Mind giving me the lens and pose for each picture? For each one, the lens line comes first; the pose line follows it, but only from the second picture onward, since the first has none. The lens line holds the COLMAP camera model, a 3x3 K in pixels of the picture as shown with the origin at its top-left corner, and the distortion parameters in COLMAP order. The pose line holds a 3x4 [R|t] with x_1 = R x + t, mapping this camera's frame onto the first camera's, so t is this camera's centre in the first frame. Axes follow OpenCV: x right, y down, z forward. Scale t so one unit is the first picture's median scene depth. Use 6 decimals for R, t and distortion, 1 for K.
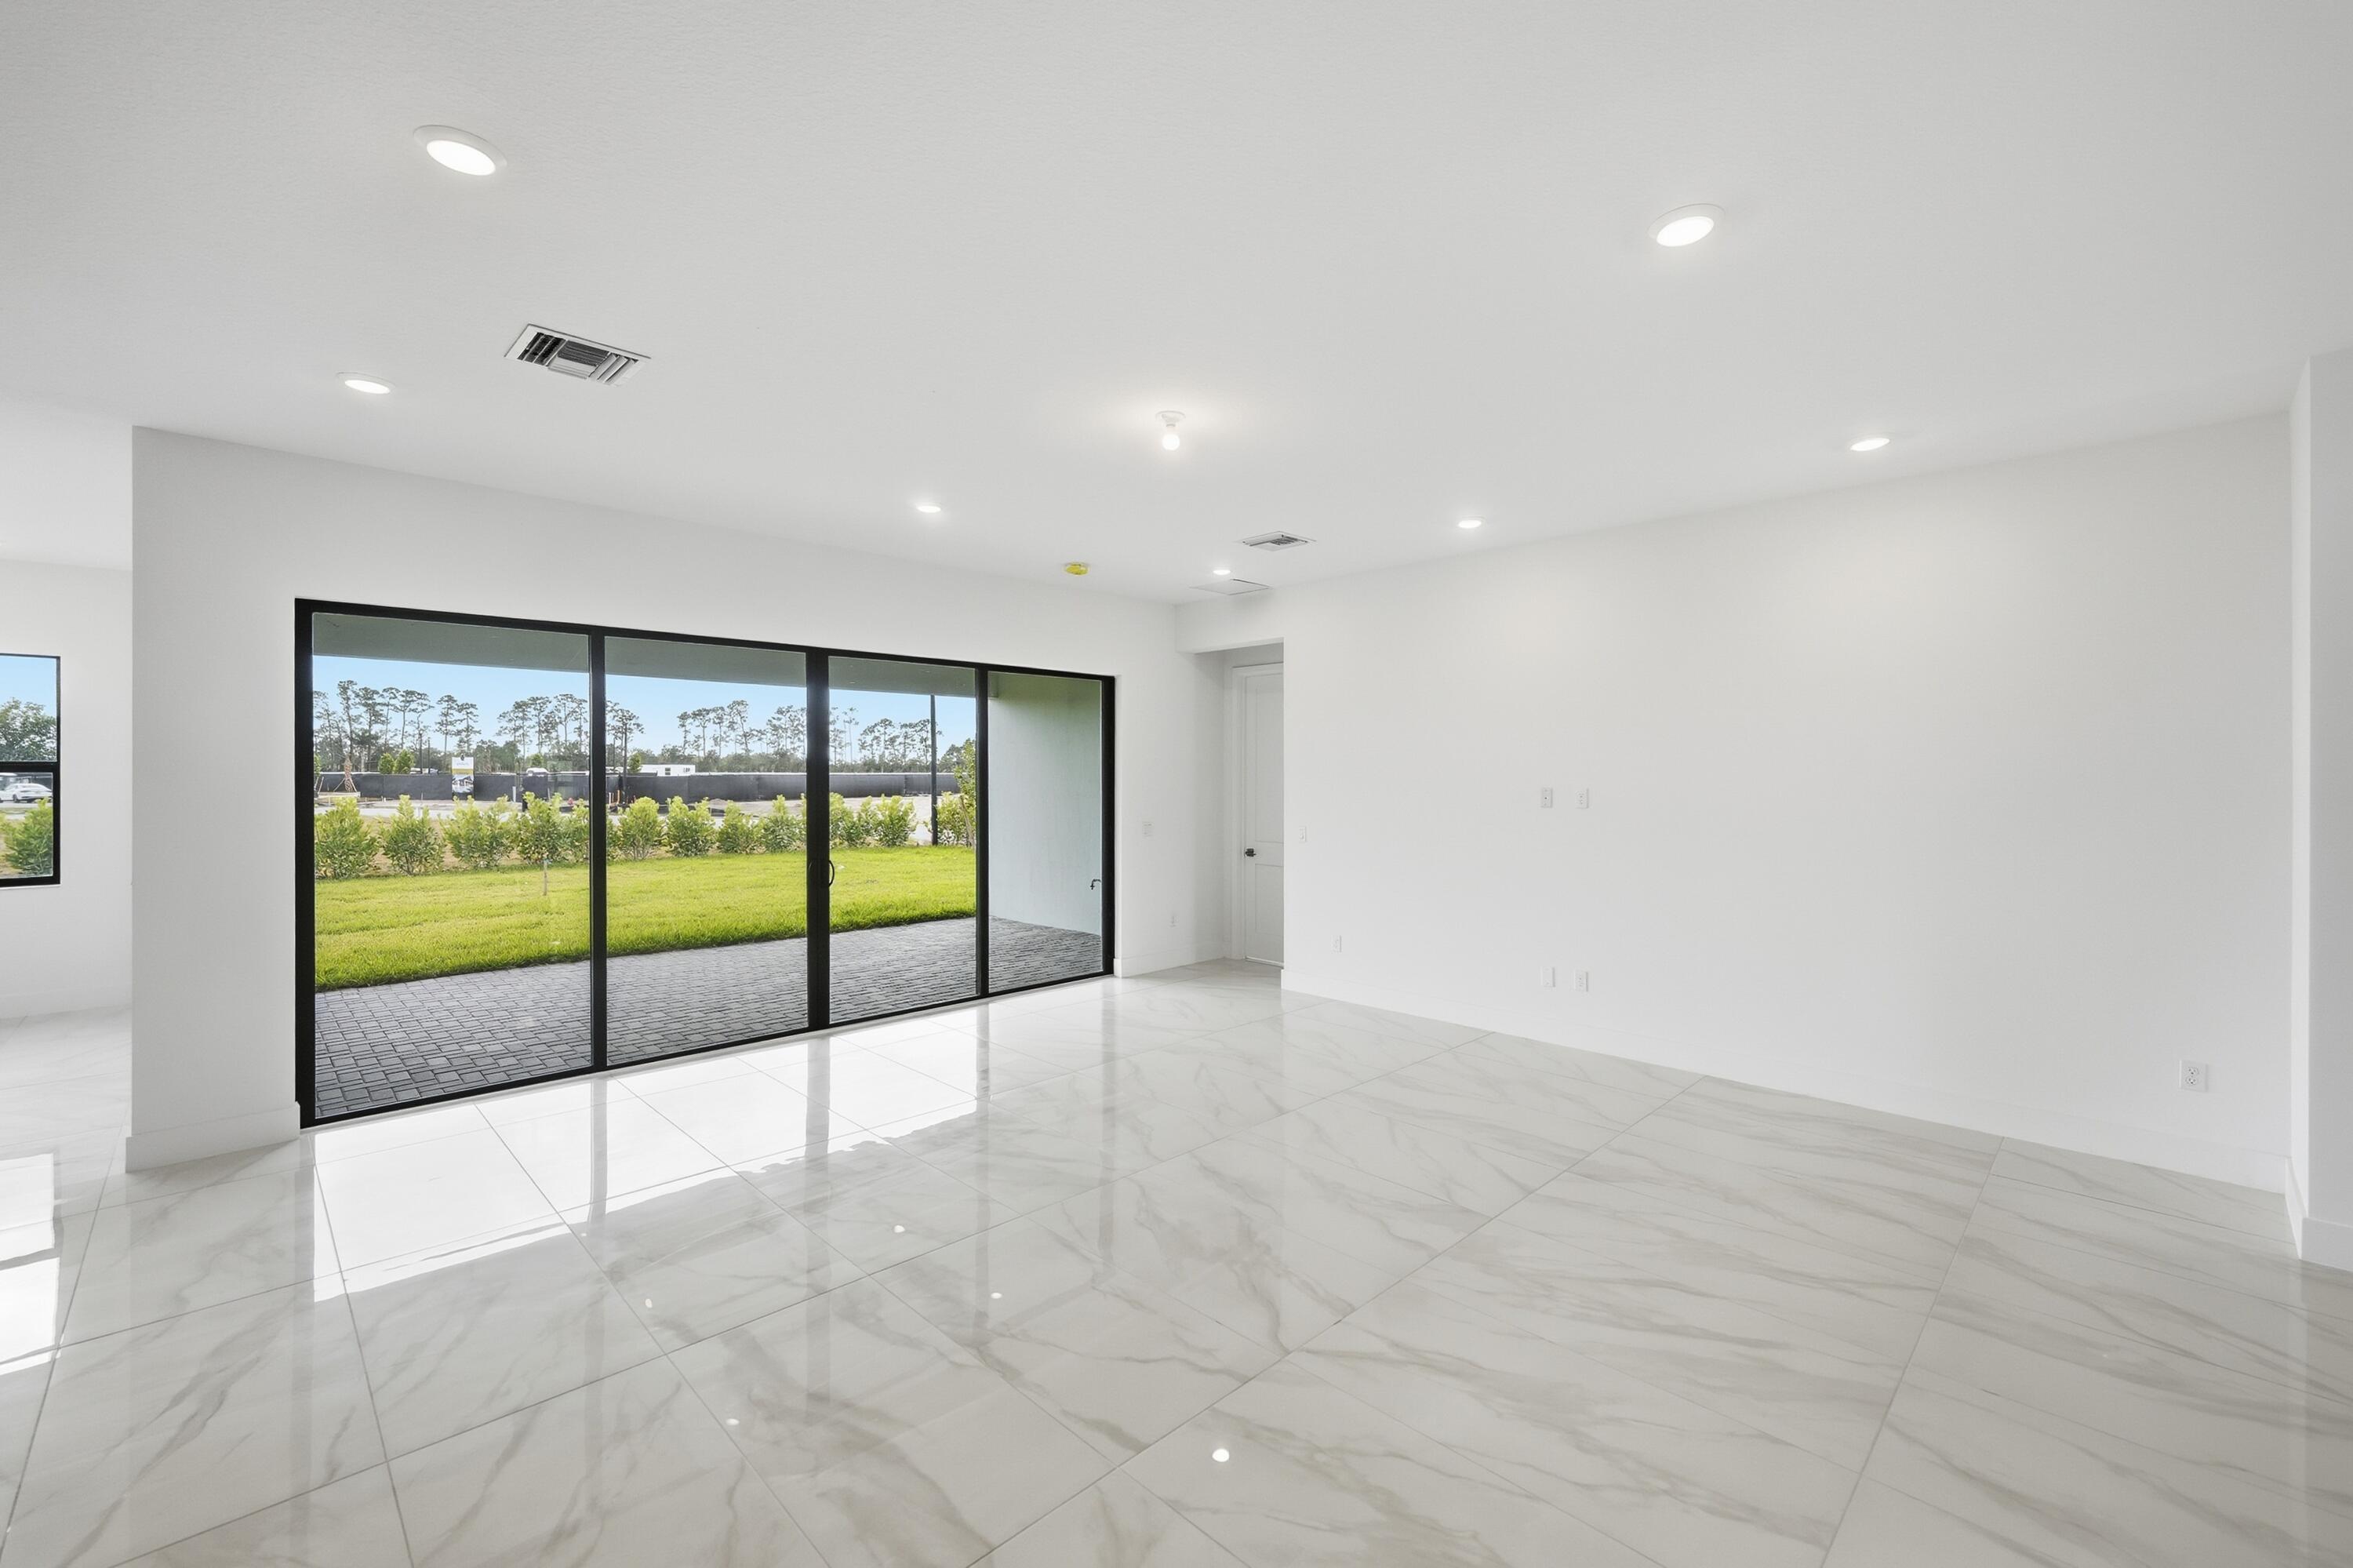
lens RADIAL K [[962.9, 0, 1164.0], [0, 962.9, 797.6], [0, 0, 1]] dist [0.002438, -0.000701]
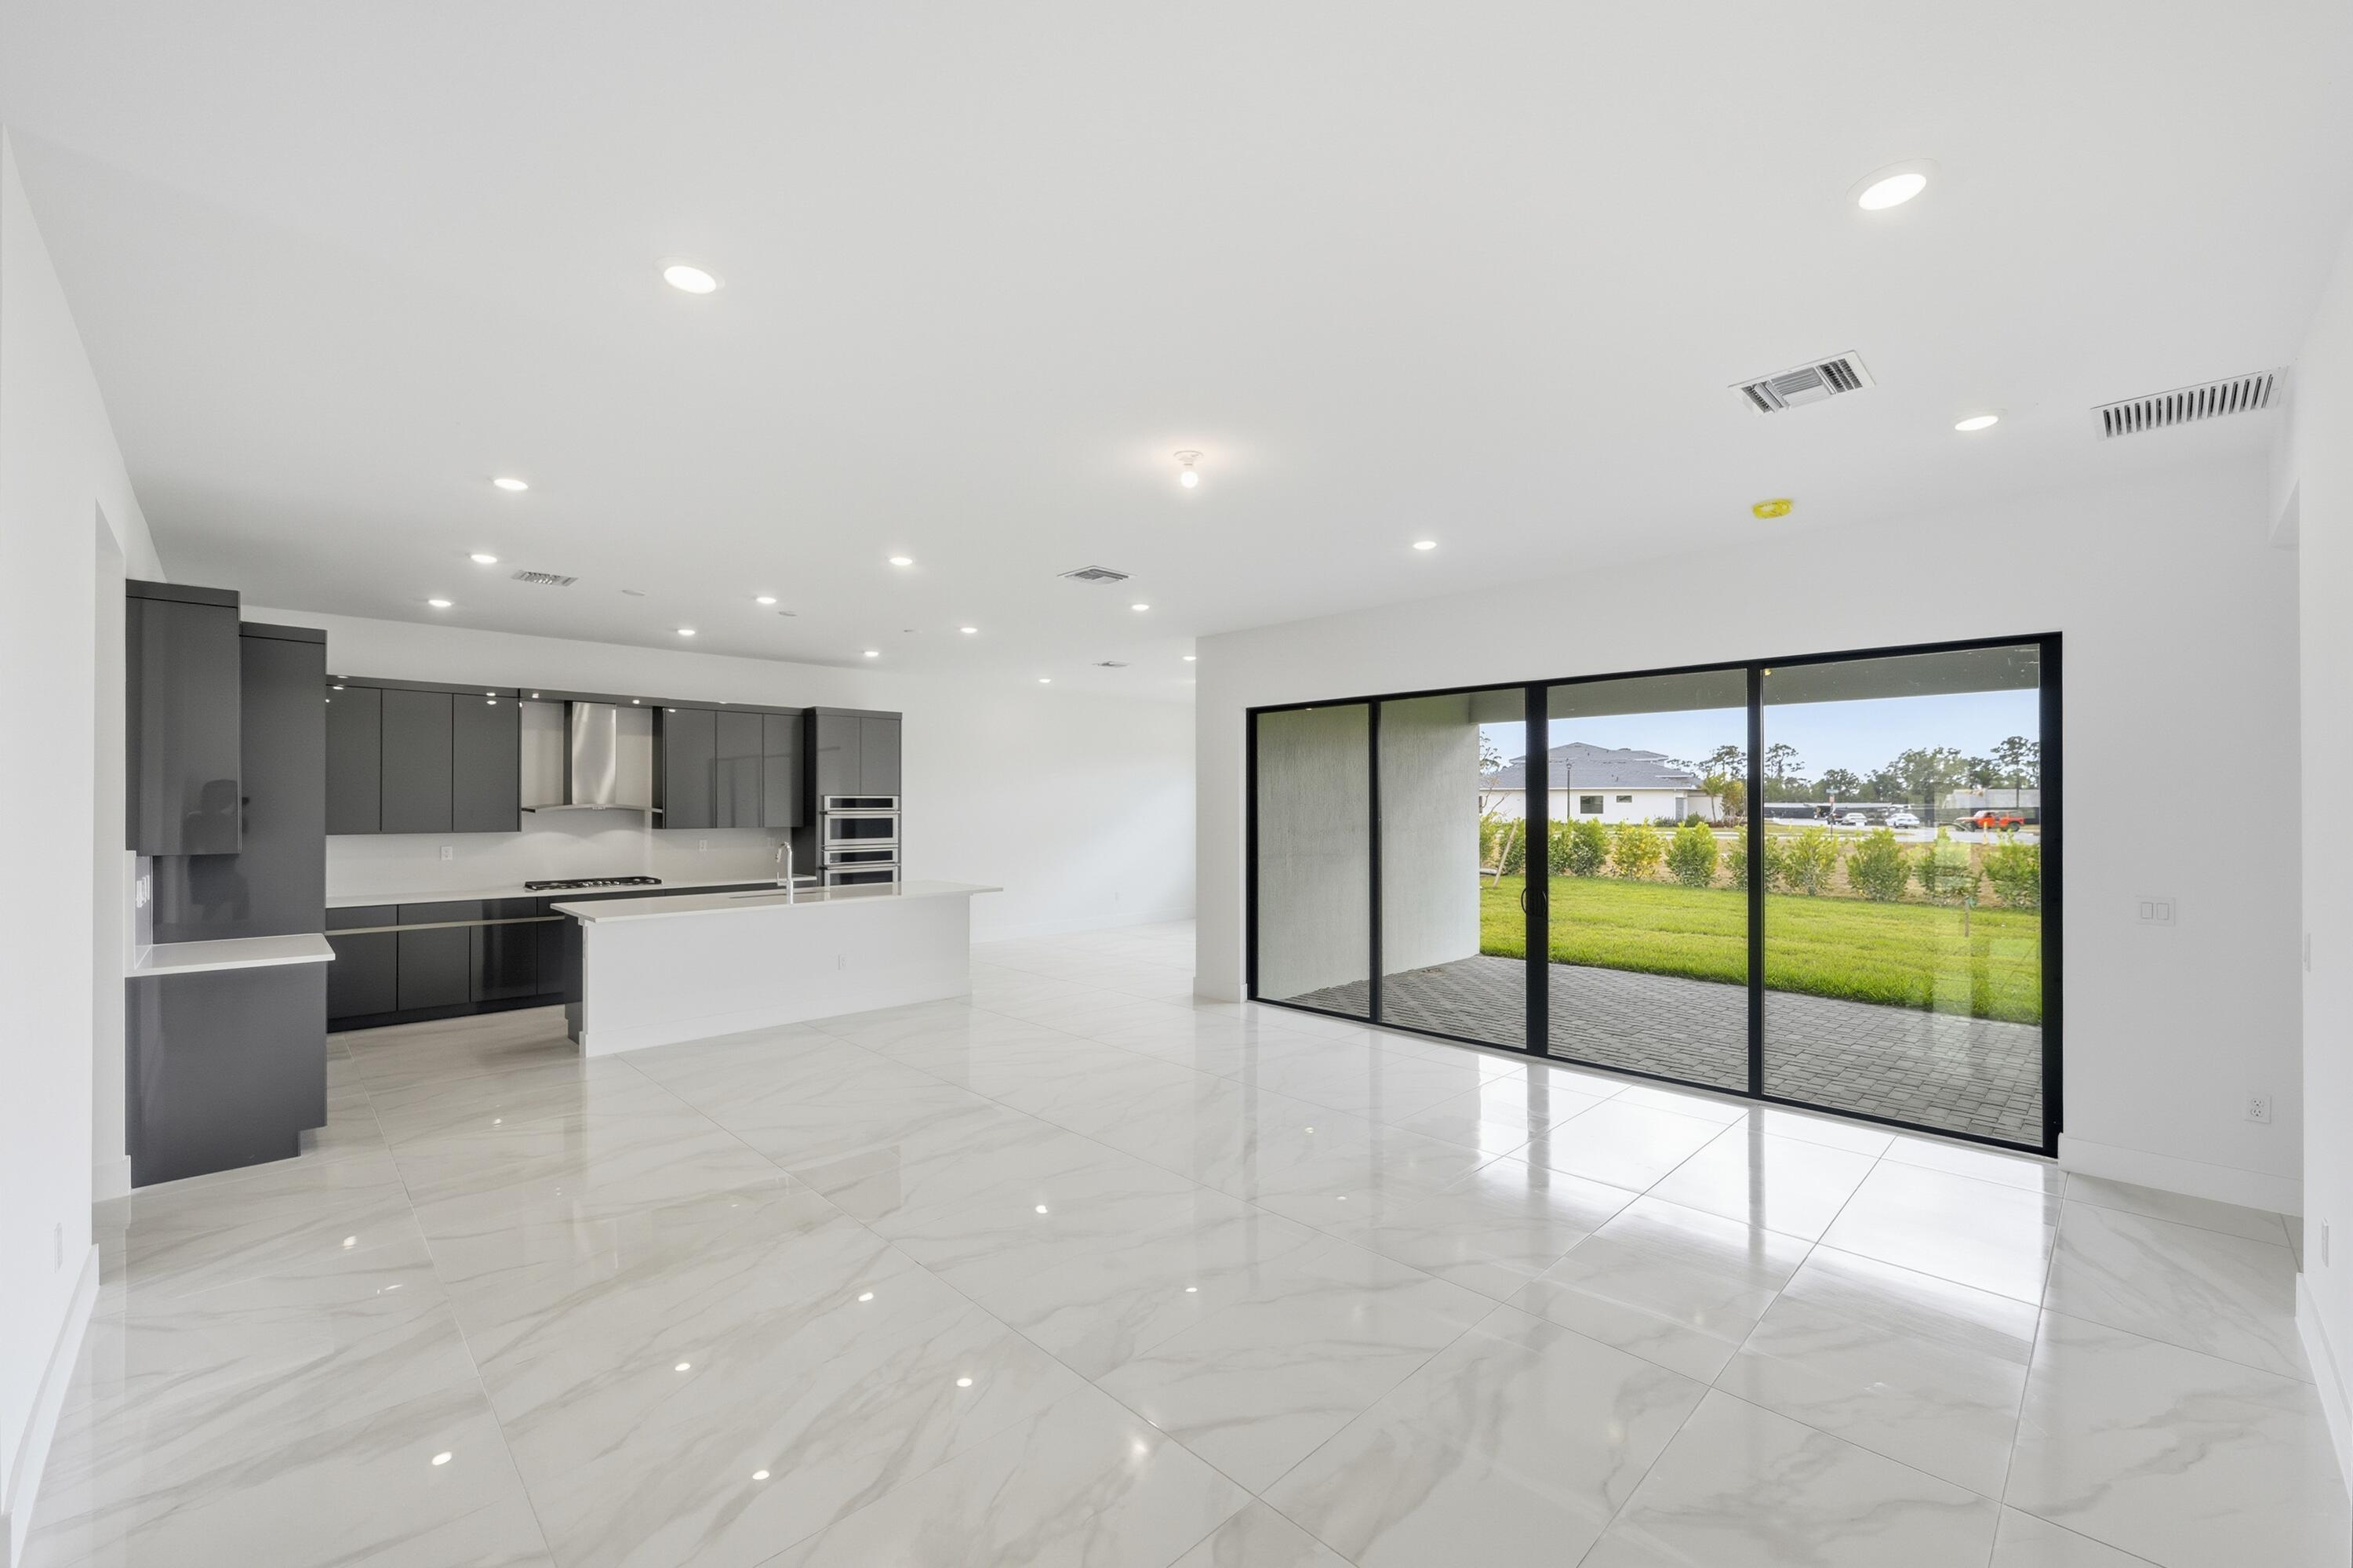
lens RADIAL K [[962.9, 0, 1183.7], [0, 962.9, 799.3], [0, 0, 1]] dist [0.002438, -0.000701]
pose [[0.008330, -0.007027, -0.999941, 0.145480], [-0.024738, 0.999668, -0.007231, -0.002486], [0.999659, 0.024796, 0.008153, 0.138042]]
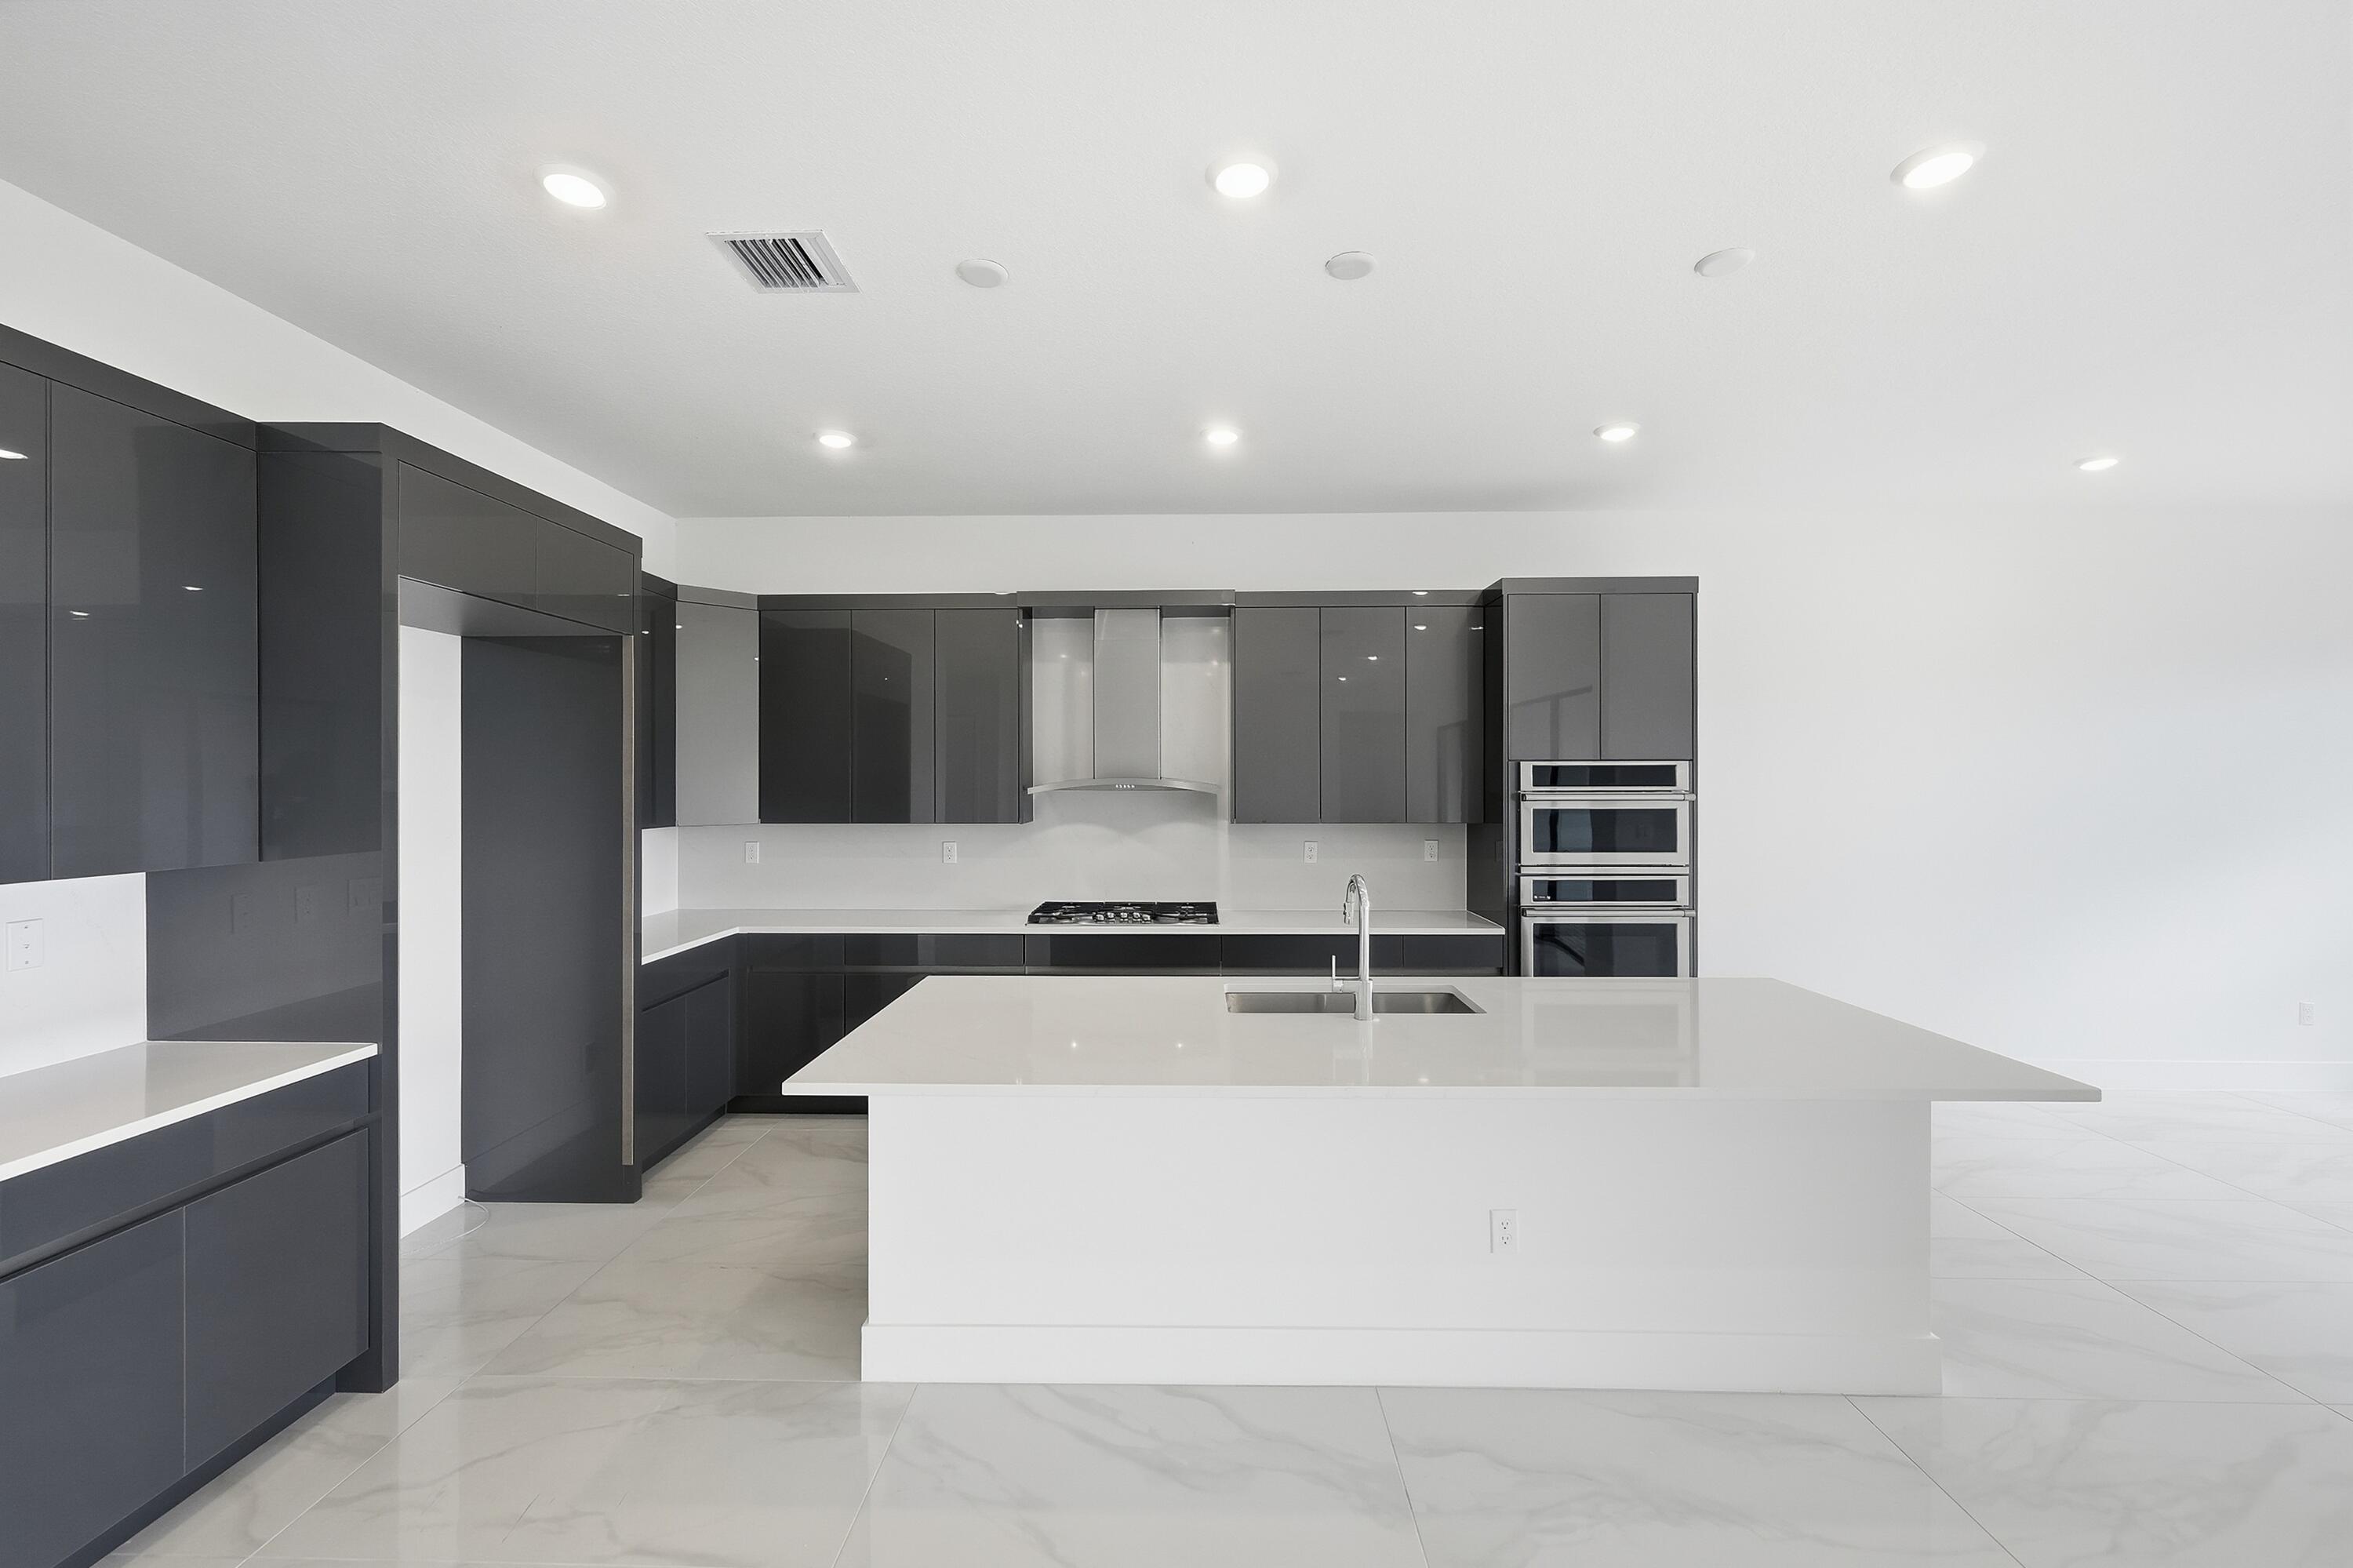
lens RADIAL K [[962.9, 0, 1172.1], [0, 962.9, 777.0], [0, 0, 1]] dist [0.002438, -0.000701]
pose [[-0.709724, 0.000353, -0.704479, -0.036184], [-0.017666, 0.999676, 0.018299, -0.002437], [0.704258, 0.025432, -0.709488, 0.089183]]
